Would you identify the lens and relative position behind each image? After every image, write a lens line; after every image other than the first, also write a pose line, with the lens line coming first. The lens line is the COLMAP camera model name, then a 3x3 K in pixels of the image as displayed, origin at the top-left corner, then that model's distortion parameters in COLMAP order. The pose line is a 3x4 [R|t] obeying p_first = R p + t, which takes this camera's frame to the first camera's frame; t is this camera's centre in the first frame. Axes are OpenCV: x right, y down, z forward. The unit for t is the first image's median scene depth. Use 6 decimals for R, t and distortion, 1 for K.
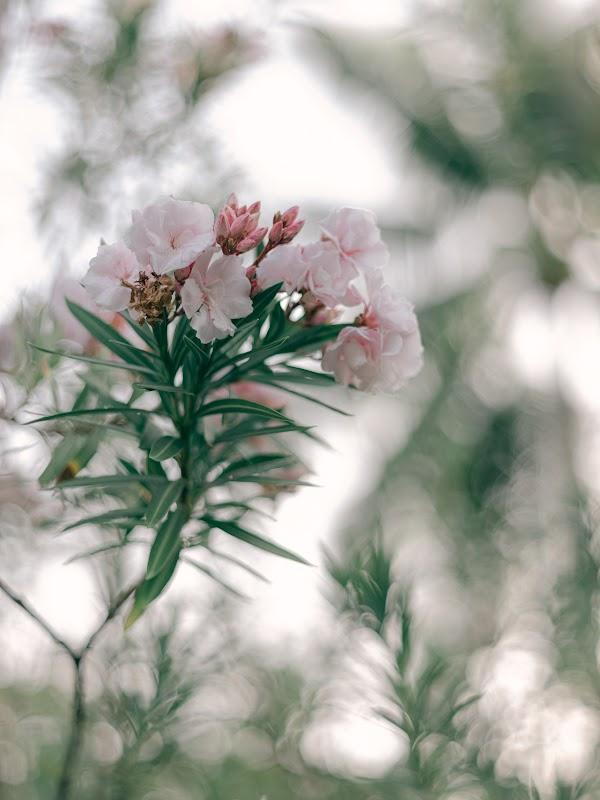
lens RADIAL K [[1543.6, 0, 299.8], [0, 1543.6, 400.6], [0, 0, 1]] dist [-0.105044, 0.000000]
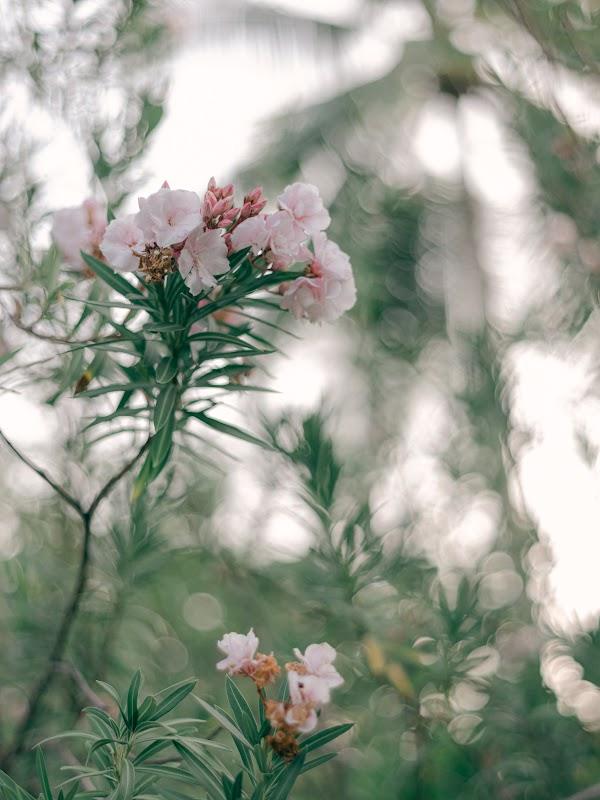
lens RADIAL K [[1543.6, 0, 300.2], [0, 1543.6, 399.6], [0, 0, 1]] dist [-0.105044, 0.000000]
pose [[0.997968, -0.024265, 0.058917, -0.051117], [0.015800, 0.990010, 0.140106, -0.132460], [-0.061728, -0.138890, 0.988382, -0.340739]]
